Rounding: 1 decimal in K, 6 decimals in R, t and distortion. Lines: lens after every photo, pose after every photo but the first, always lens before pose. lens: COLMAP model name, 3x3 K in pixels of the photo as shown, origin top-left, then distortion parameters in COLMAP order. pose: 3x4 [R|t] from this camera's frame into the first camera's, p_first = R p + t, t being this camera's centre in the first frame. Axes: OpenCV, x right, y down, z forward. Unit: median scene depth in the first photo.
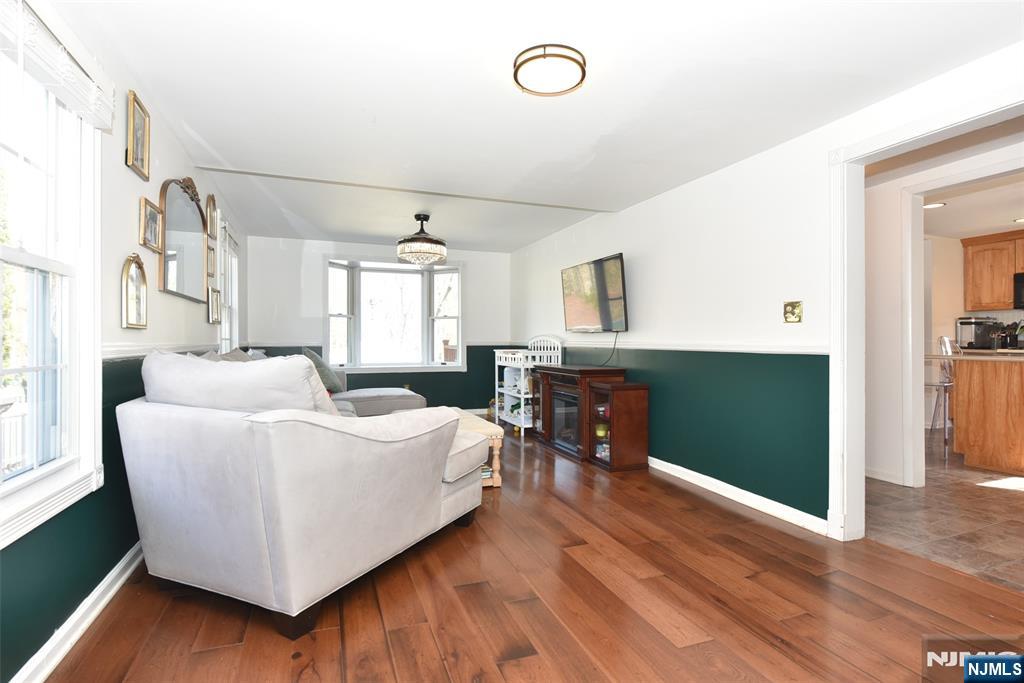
lens RADIAL K [[503.7, 0, 512.0], [0, 503.7, 341.5], [0, 0, 1]] dist [-0.010712, -0.000734]
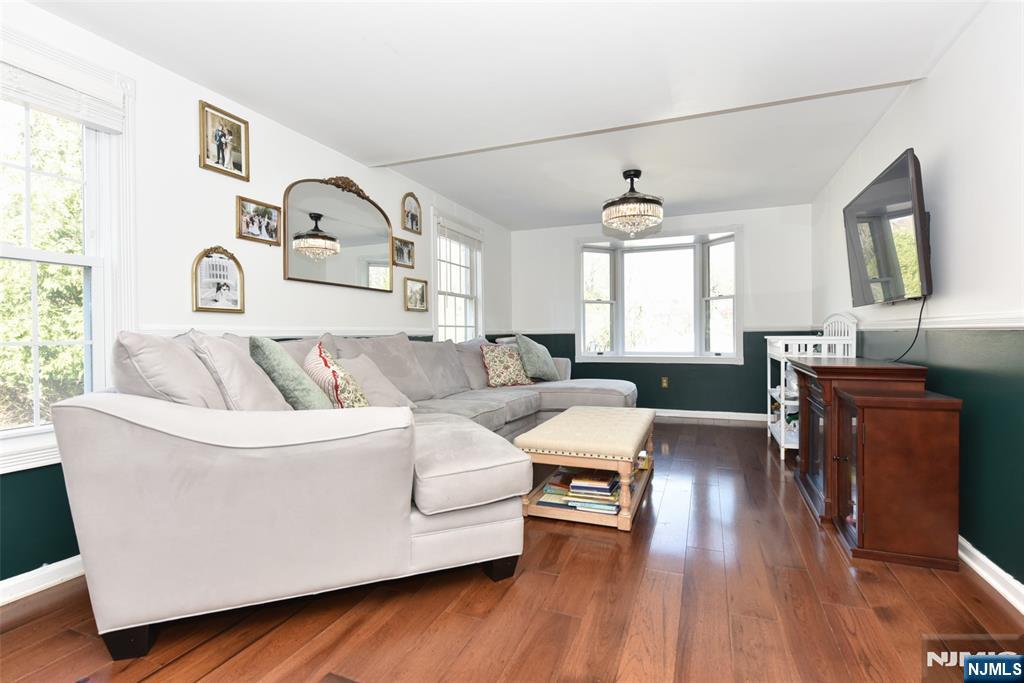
lens RADIAL K [[478.2, 0, 512.0], [0, 478.2, 341.5], [0, 0, 1]] dist [-0.001924, -0.000549]
pose [[0.736656, 0.004295, -0.676254, 0.186917], [0.007715, 0.999861, 0.014755, 0.012334], [0.676223, -0.016086, 0.736521, 0.260931]]
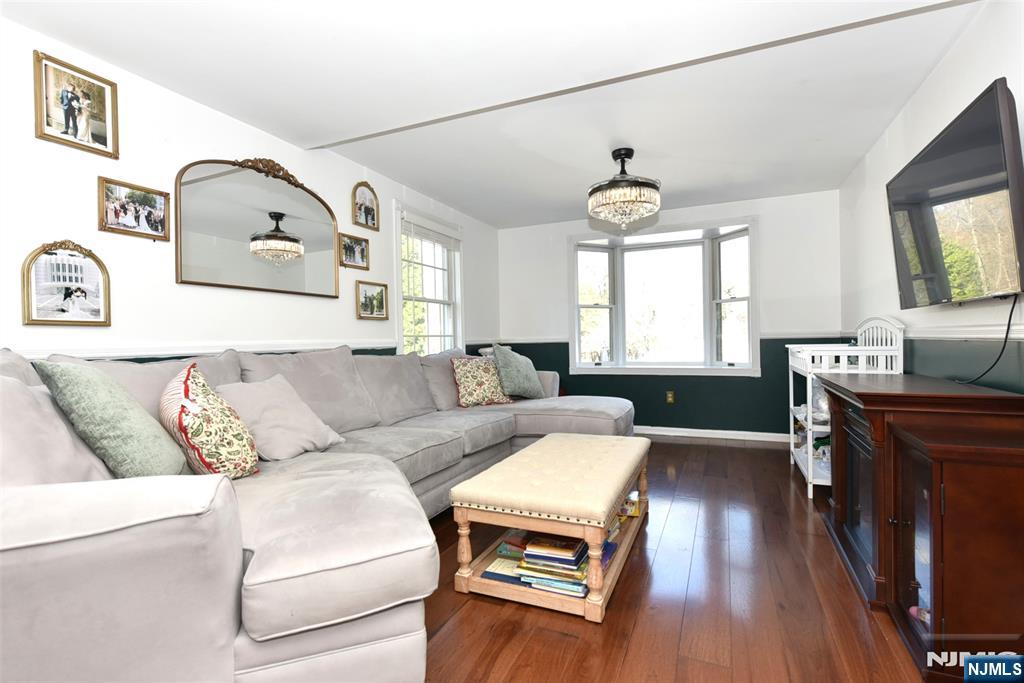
lens RADIAL K [[478.0, 0, 509.5], [0, 478.0, 344.8], [0, 0, 1]] dist [-0.002551, -0.000741]
pose [[0.712670, -0.005632, -0.701477, 0.153383], [0.016996, 0.999813, 0.009241, 0.005822], [0.701294, -0.018508, 0.712632, 0.379267]]
